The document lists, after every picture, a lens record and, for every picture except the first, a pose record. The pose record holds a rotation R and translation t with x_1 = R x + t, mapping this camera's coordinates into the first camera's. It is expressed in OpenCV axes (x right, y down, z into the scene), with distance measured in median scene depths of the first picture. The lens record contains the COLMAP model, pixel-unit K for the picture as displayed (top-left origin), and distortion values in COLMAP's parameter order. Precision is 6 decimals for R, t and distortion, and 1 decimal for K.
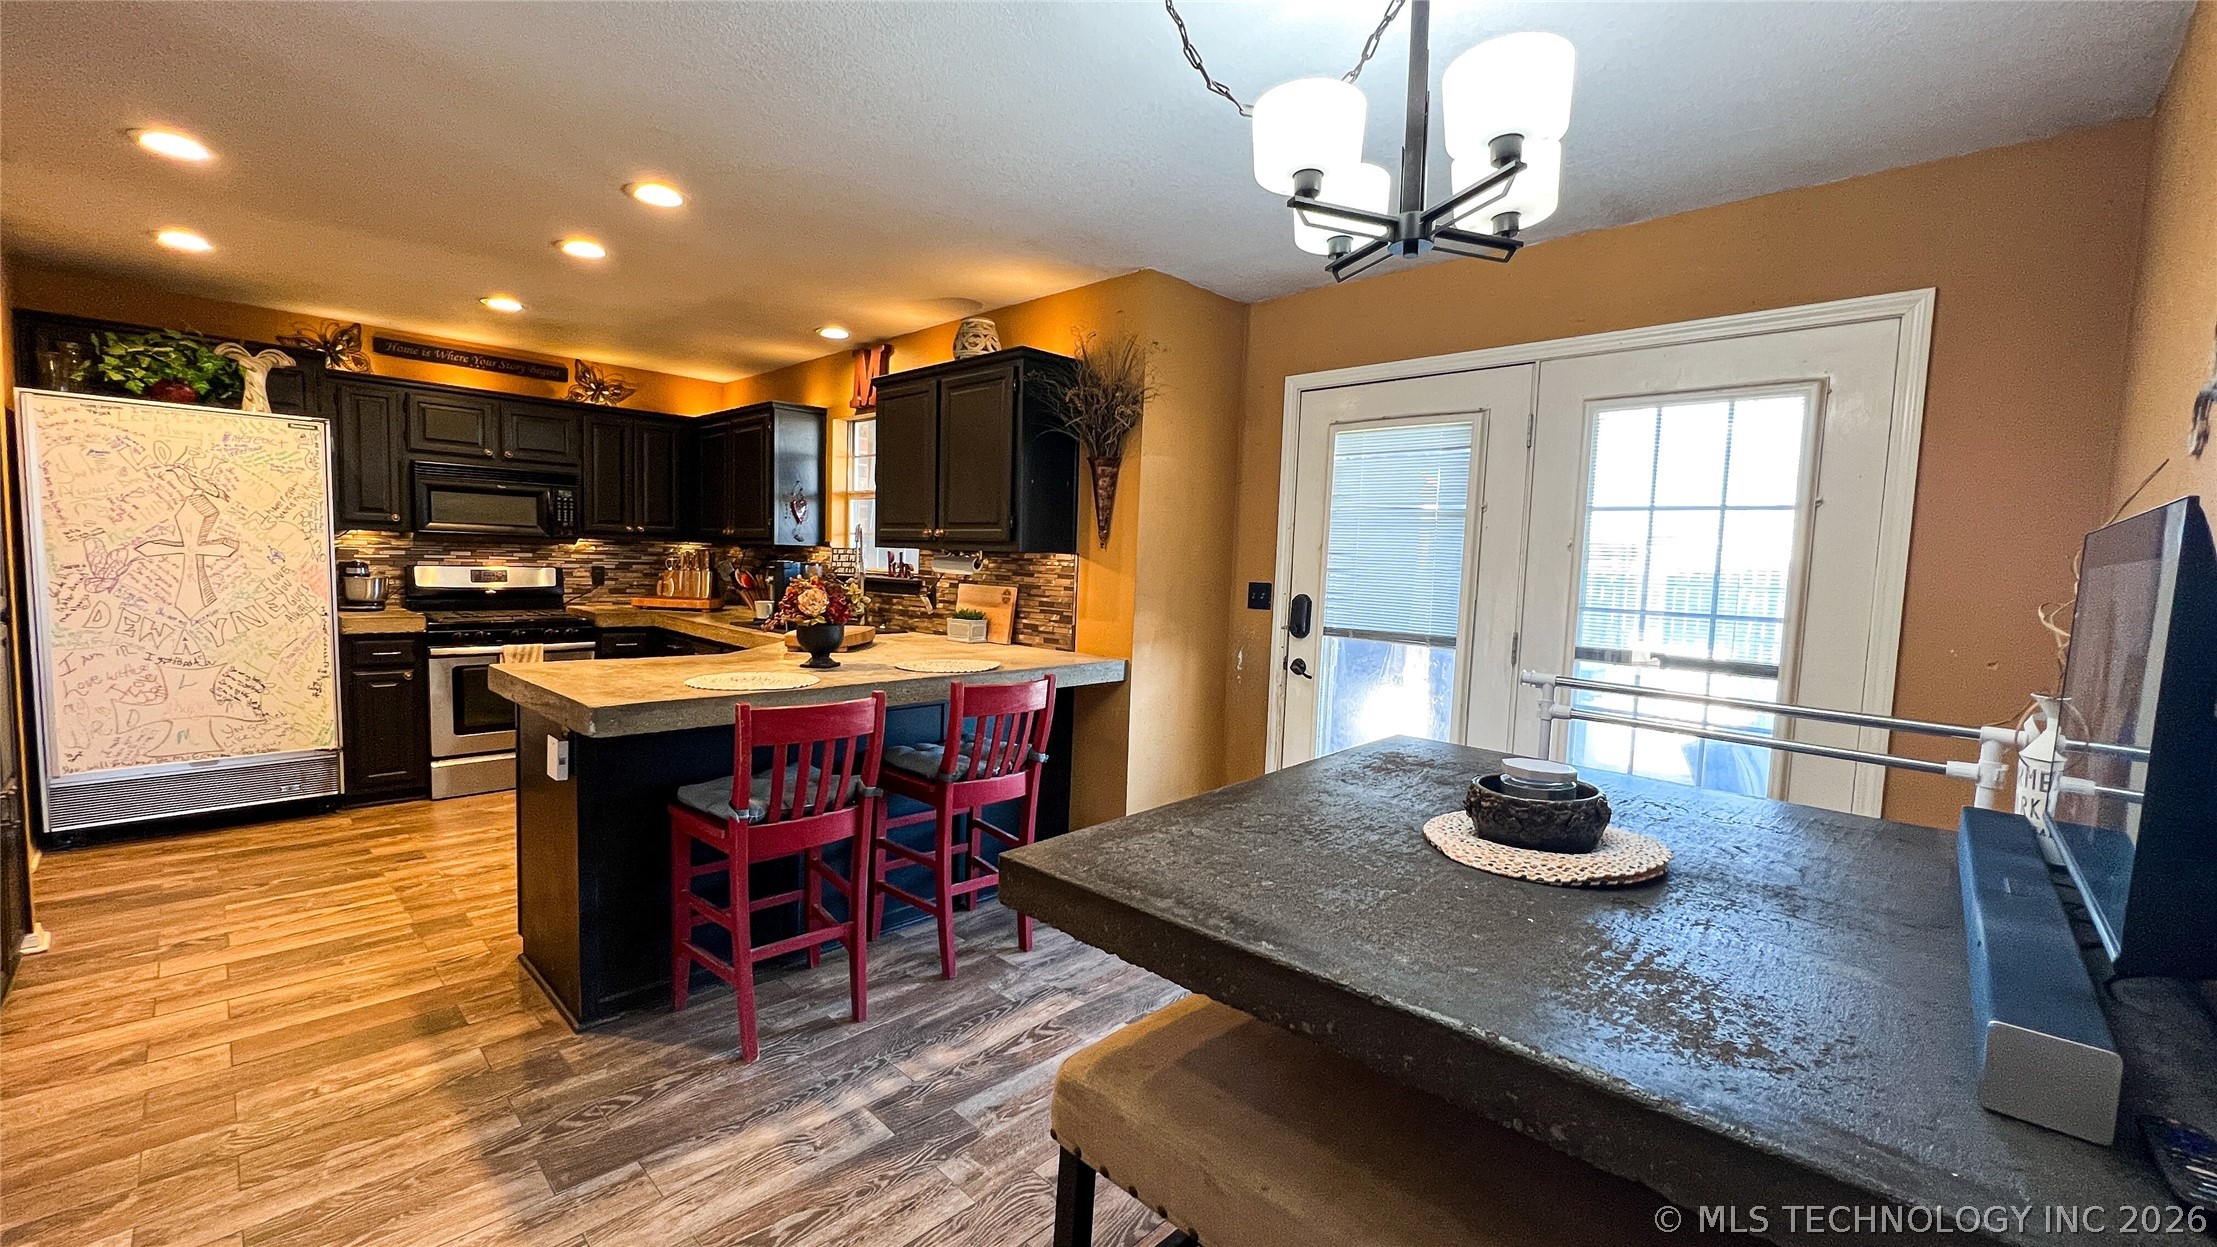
lens RADIAL K [[887.7, 0, 1111.1], [0, 887.7, 628.1], [0, 0, 1]] dist [-0.000502, 0.000277]
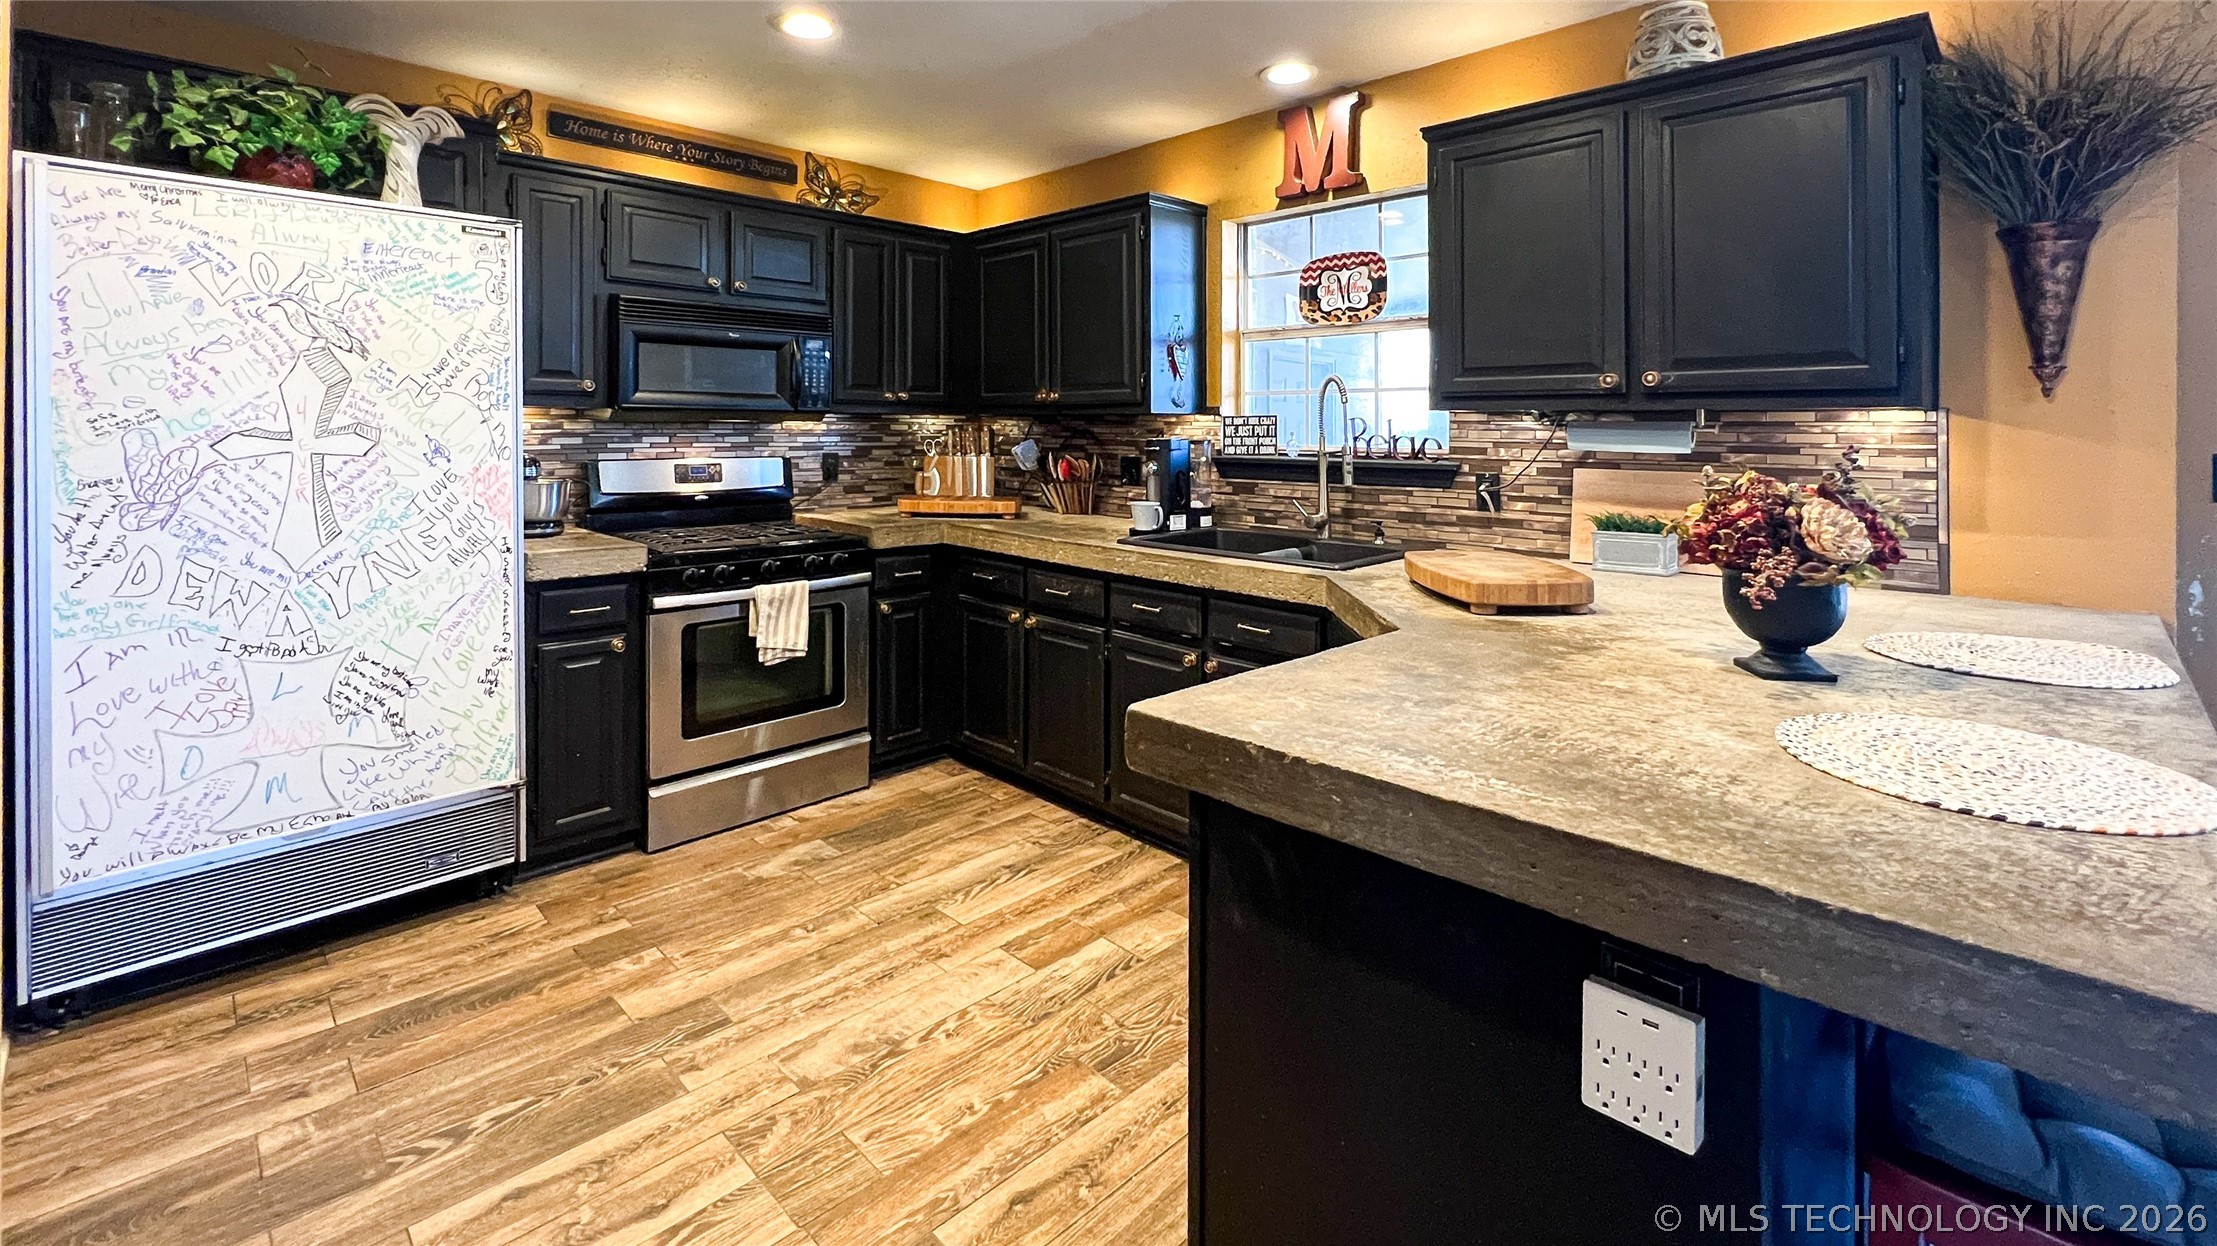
lens RADIAL K [[952.9, 0, 1107.7], [0, 952.9, 433.5], [0, 0, 1]] dist [0.001004, 0.000183]
pose [[0.999515, -0.026132, -0.016943, -0.488484], [0.024842, 0.997068, -0.072373, -0.037371], [0.018784, 0.071917, 0.997234, 0.385603]]
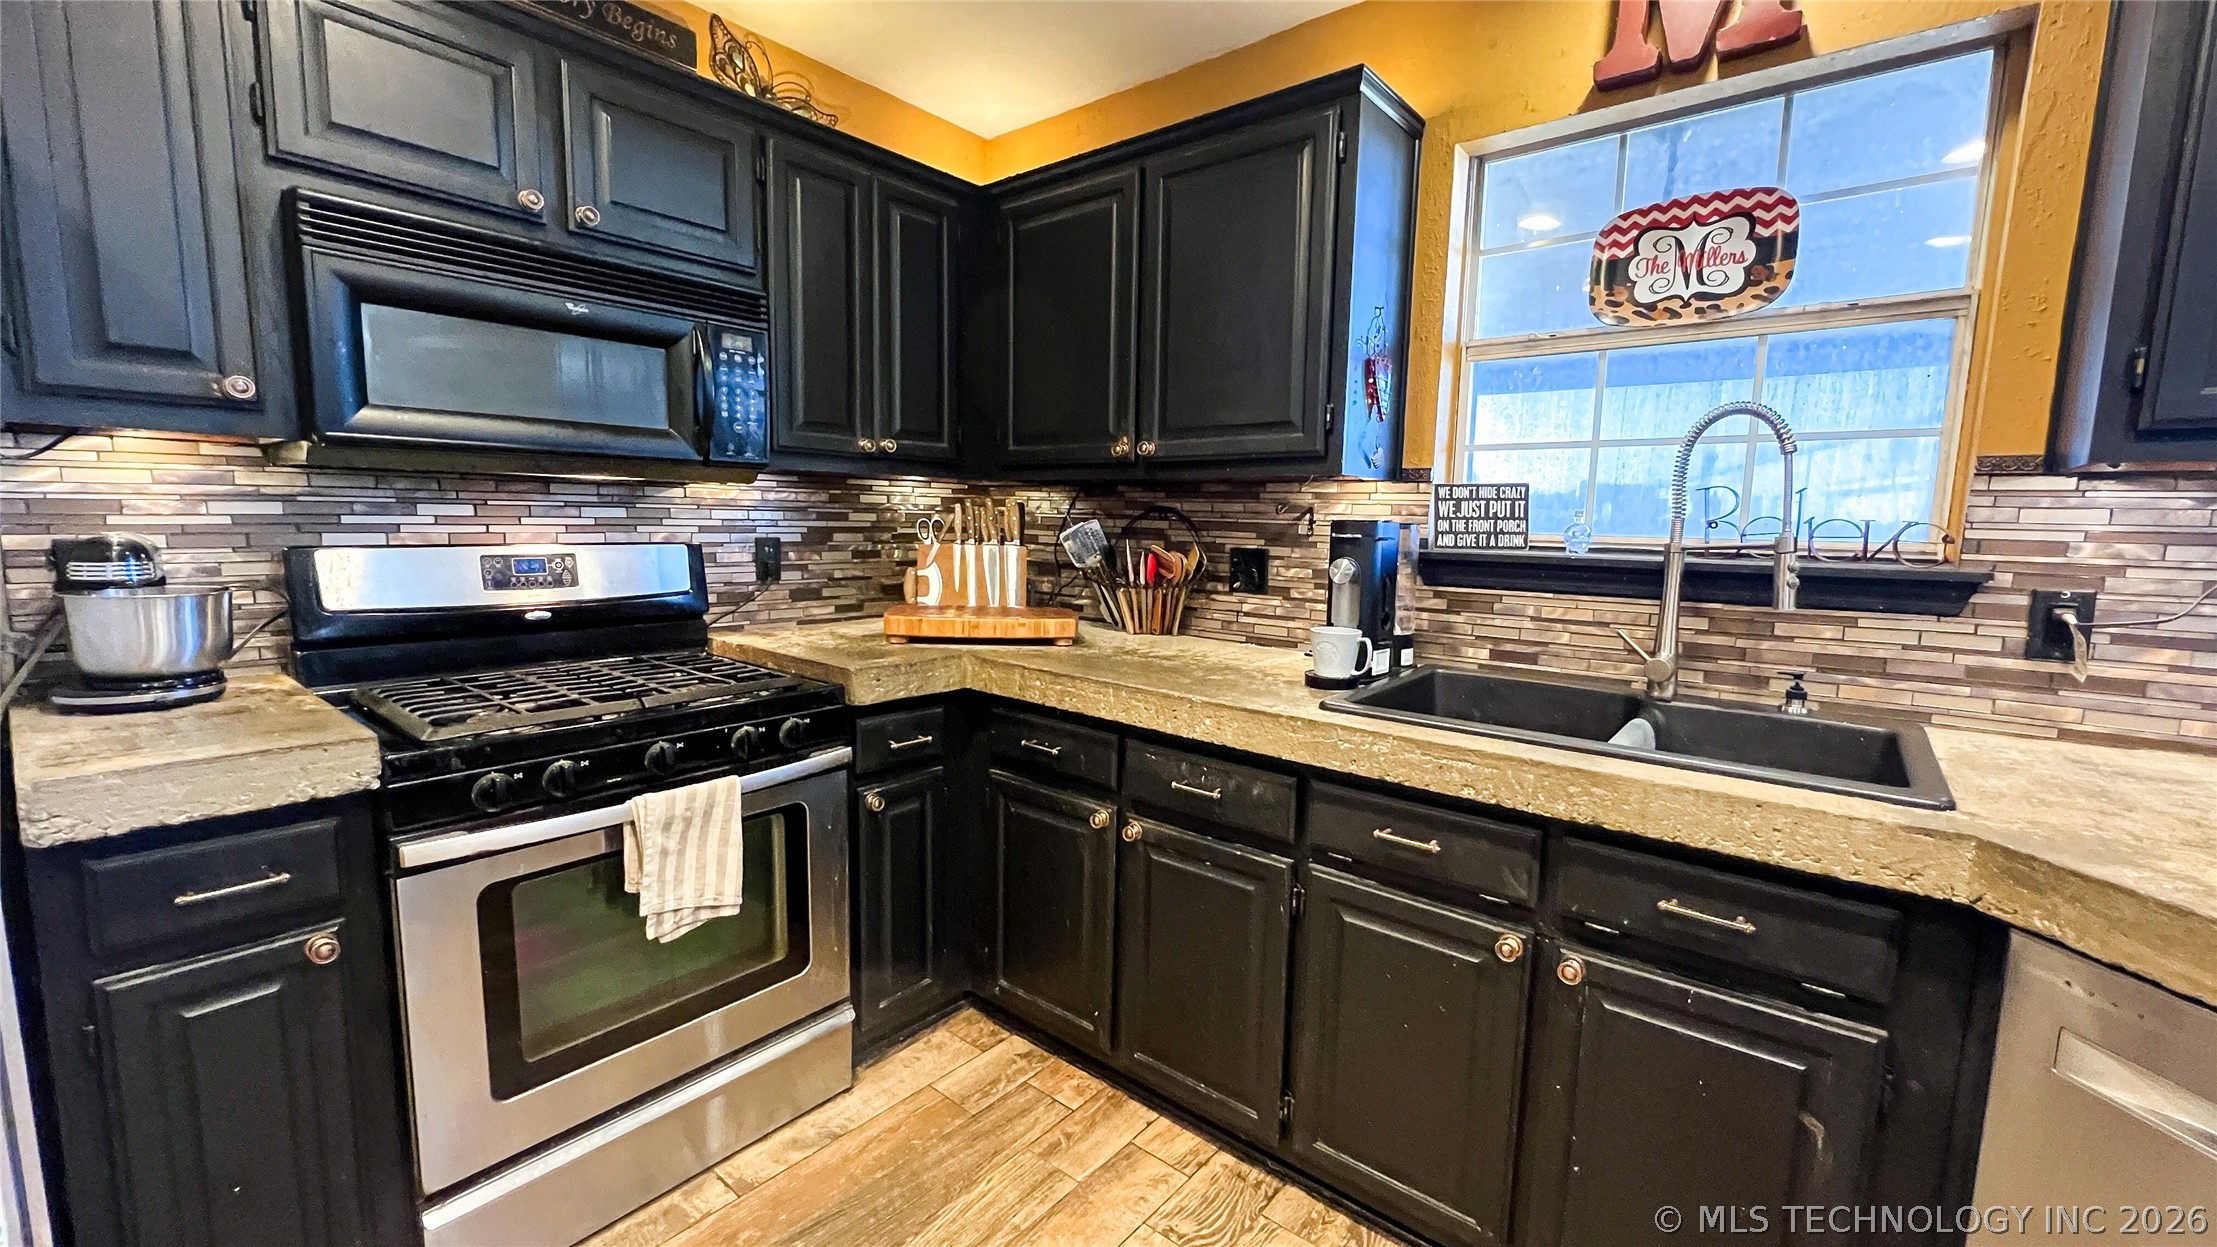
lens RADIAL K [[887.7, 0, 1111.1], [0, 887.7, 628.1], [0, 0, 1]] dist [-0.000502, 0.000277]
pose [[0.996669, -0.022152, 0.078493, -0.617783], [0.018390, 0.998662, 0.048331, -0.060887], [-0.079459, -0.046726, 0.995742, 0.773616]]
